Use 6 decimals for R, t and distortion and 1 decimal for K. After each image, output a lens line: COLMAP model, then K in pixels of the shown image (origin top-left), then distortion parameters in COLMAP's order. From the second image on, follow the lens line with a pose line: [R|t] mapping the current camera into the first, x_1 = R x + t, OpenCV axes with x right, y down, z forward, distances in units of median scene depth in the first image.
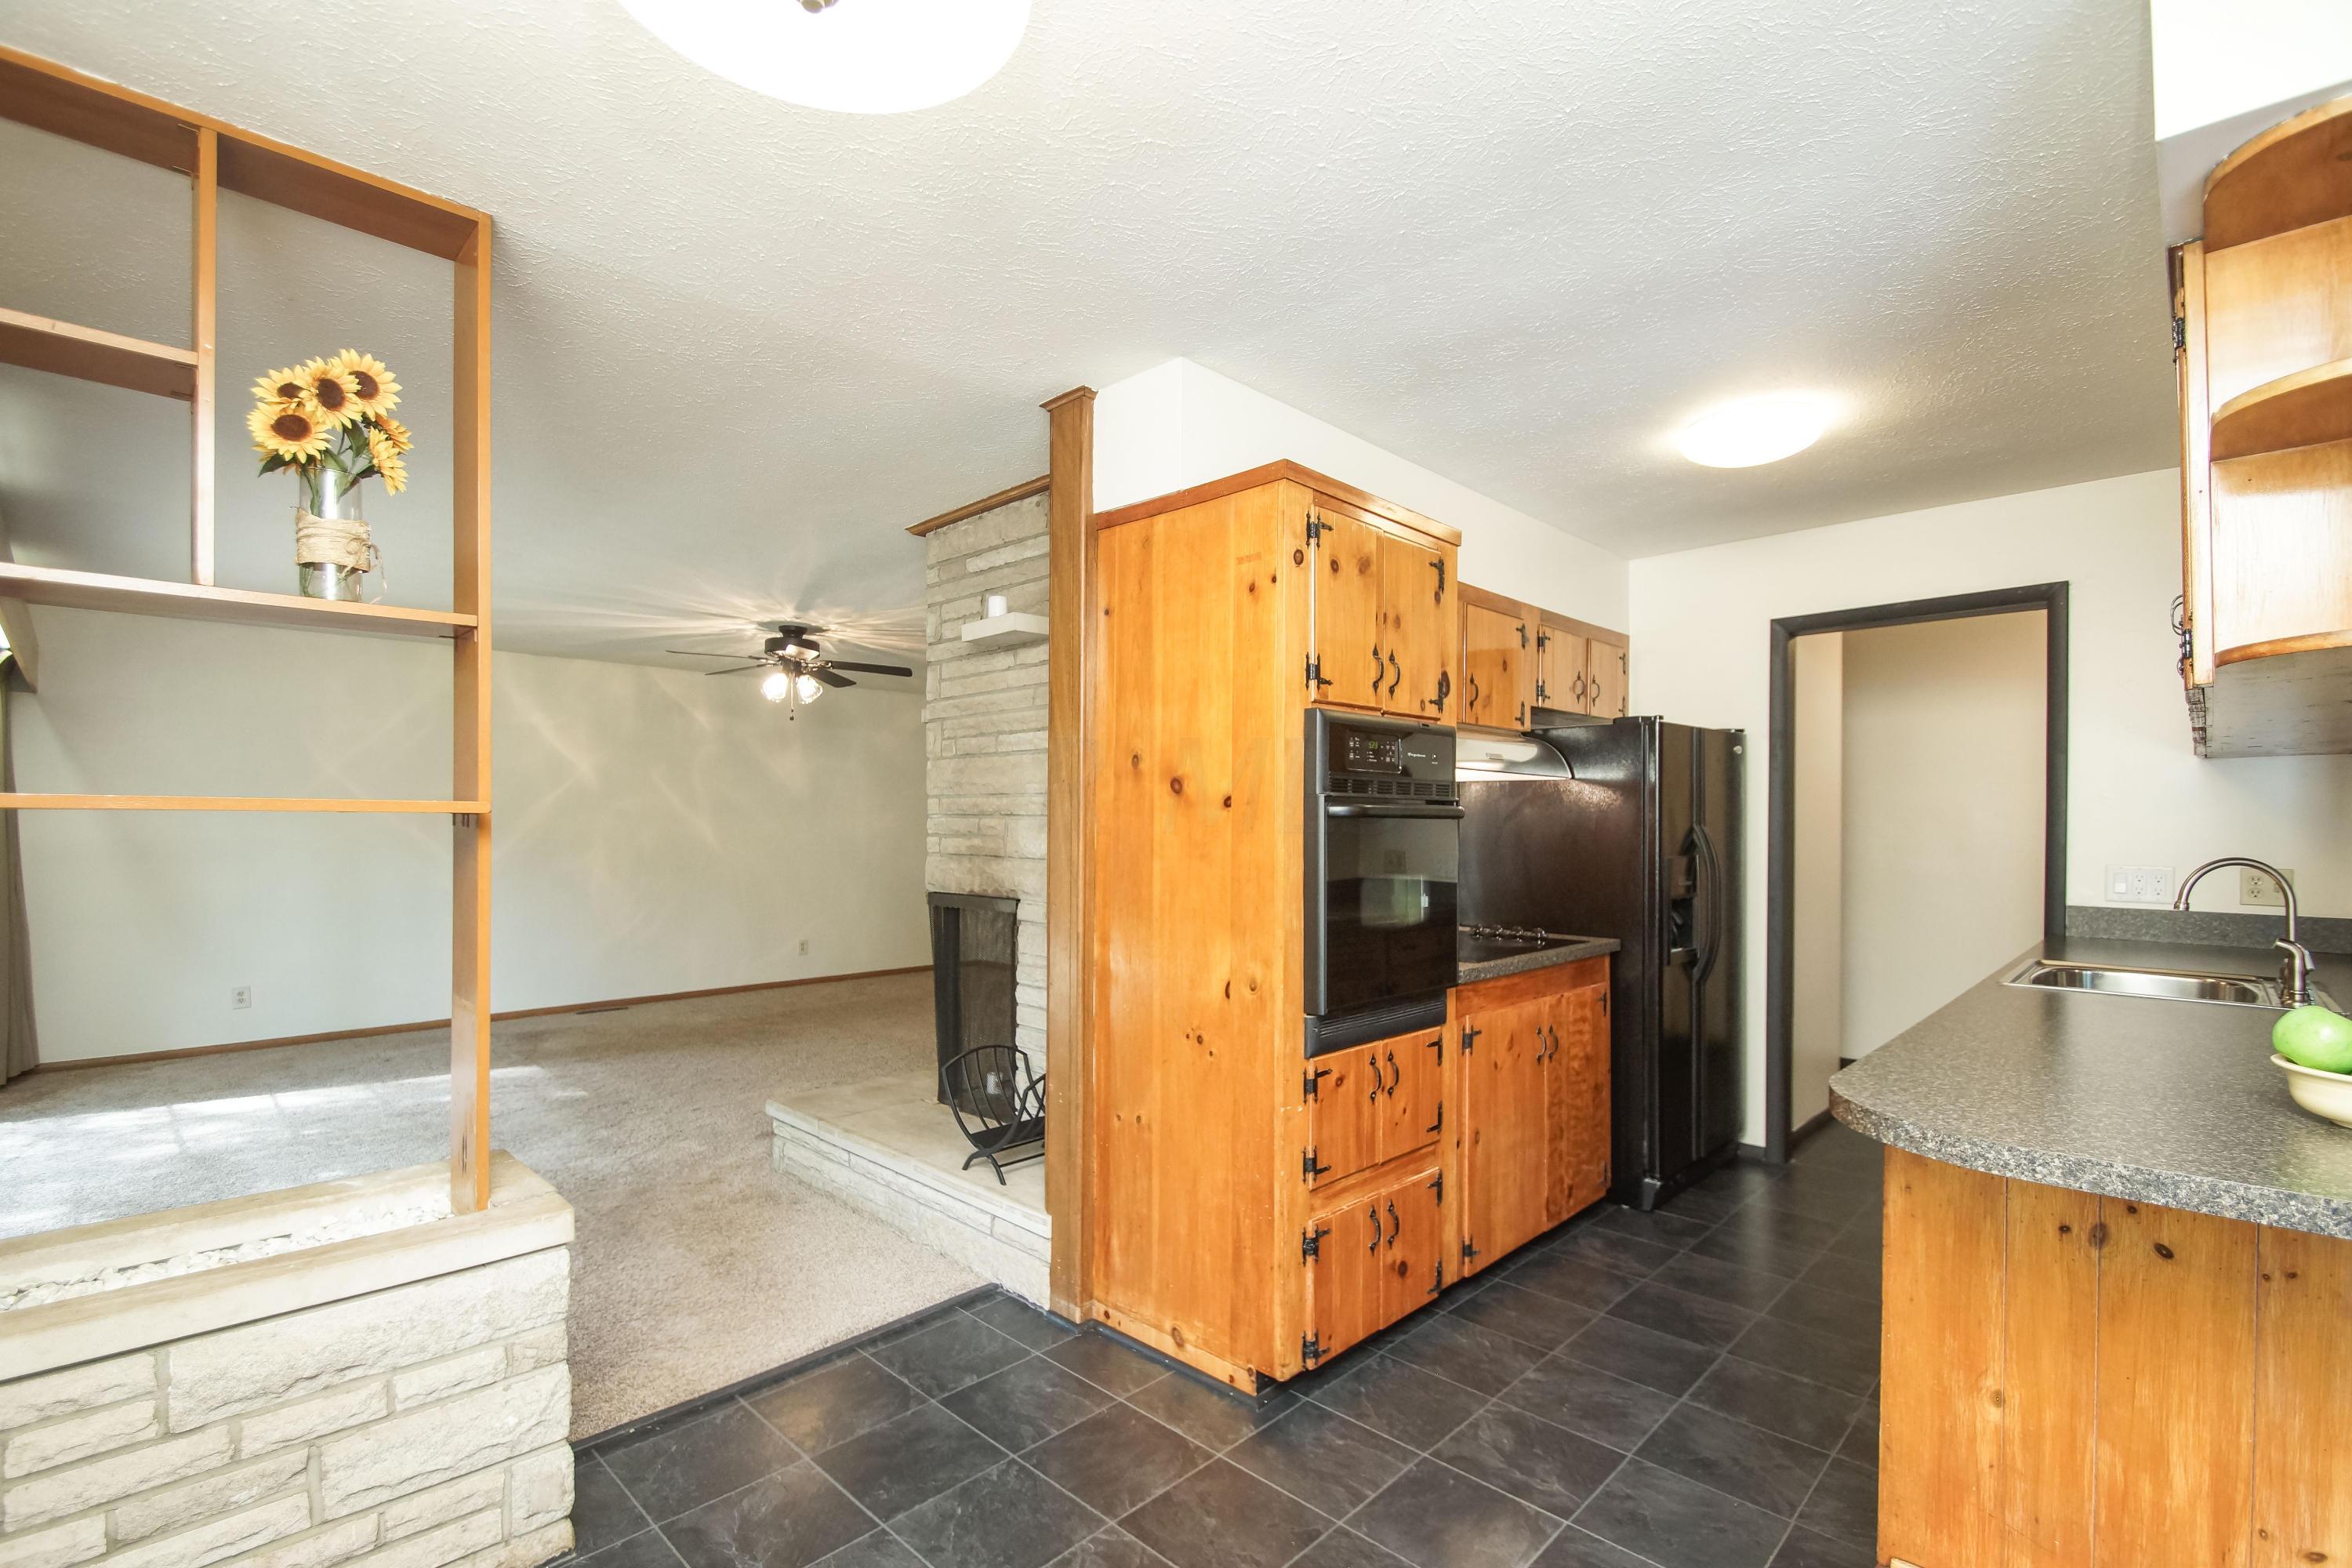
lens RADIAL K [[1061.3, 0, 1182.9], [0, 1061.3, 827.4], [0, 0, 1]] dist [0.001182, 0.011875]
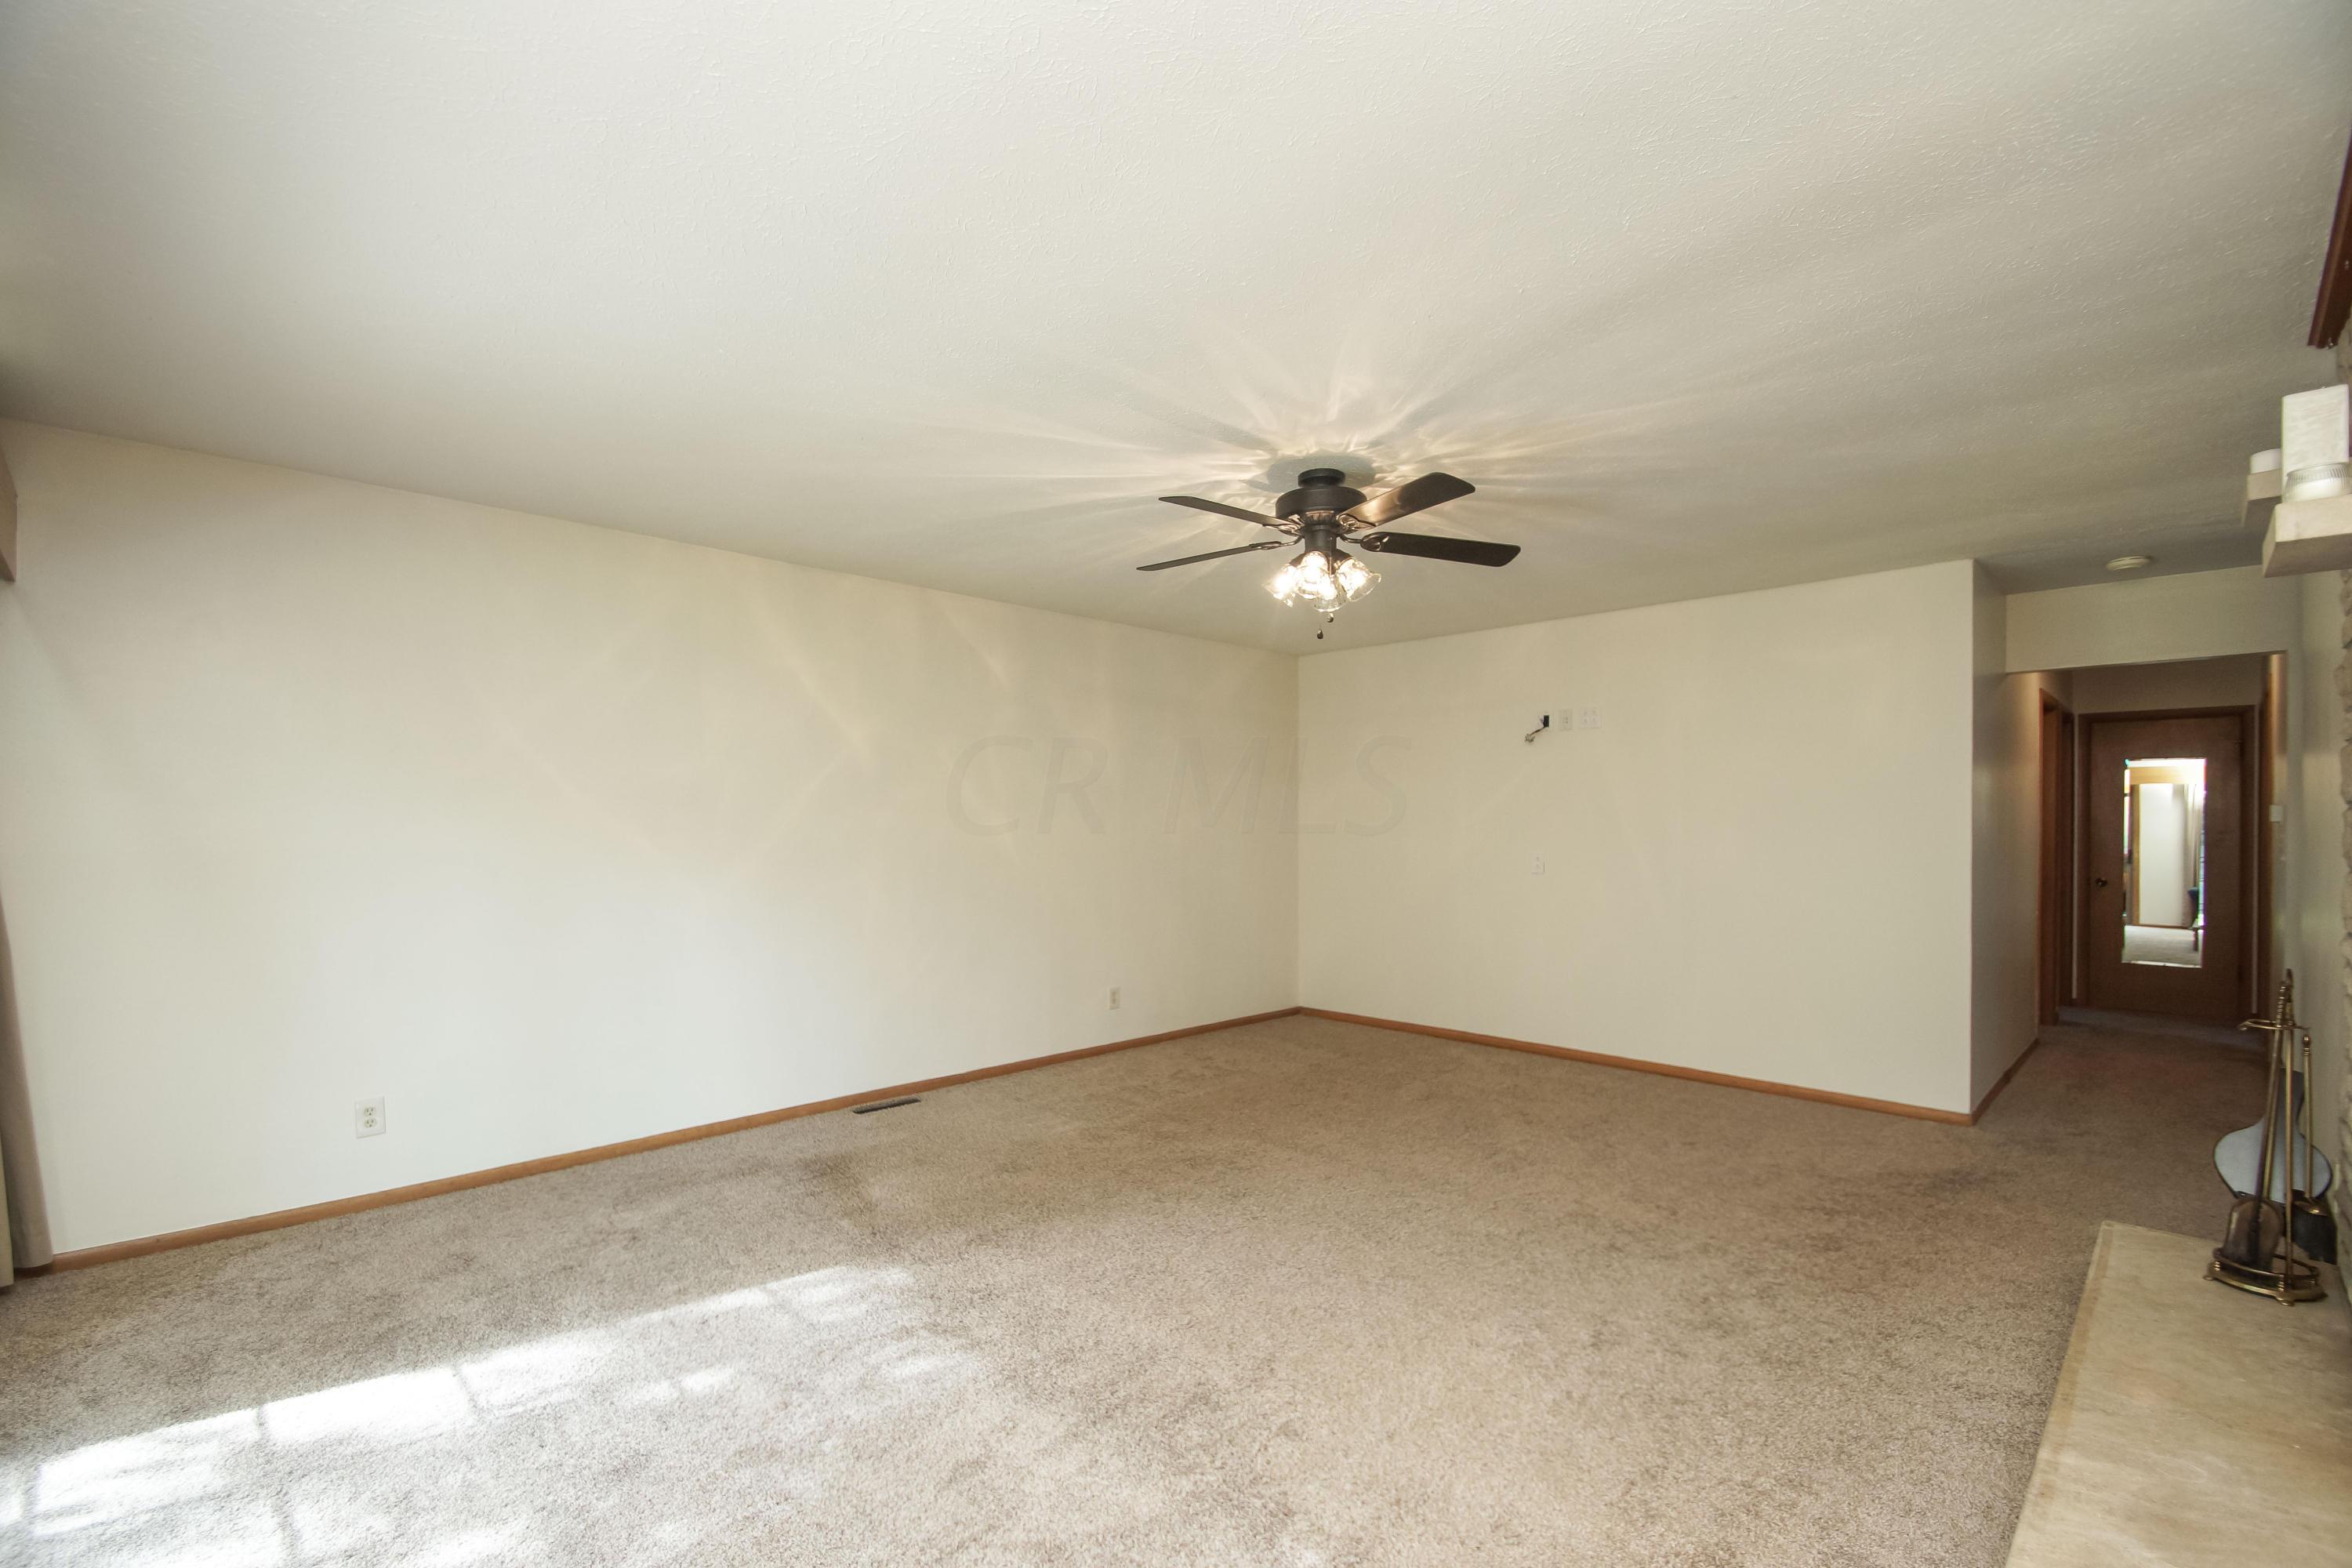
lens RADIAL K [[1042.9, 0, 1160.8], [0, 1042.9, 826.2], [0, 0, 1]] dist [0.030397, -0.019180]
pose [[0.999778, -0.004804, -0.020535, -0.604178], [0.004725, 0.999981, -0.003888, 0.003348], [0.020553, 0.003790, 0.999782, 0.599025]]
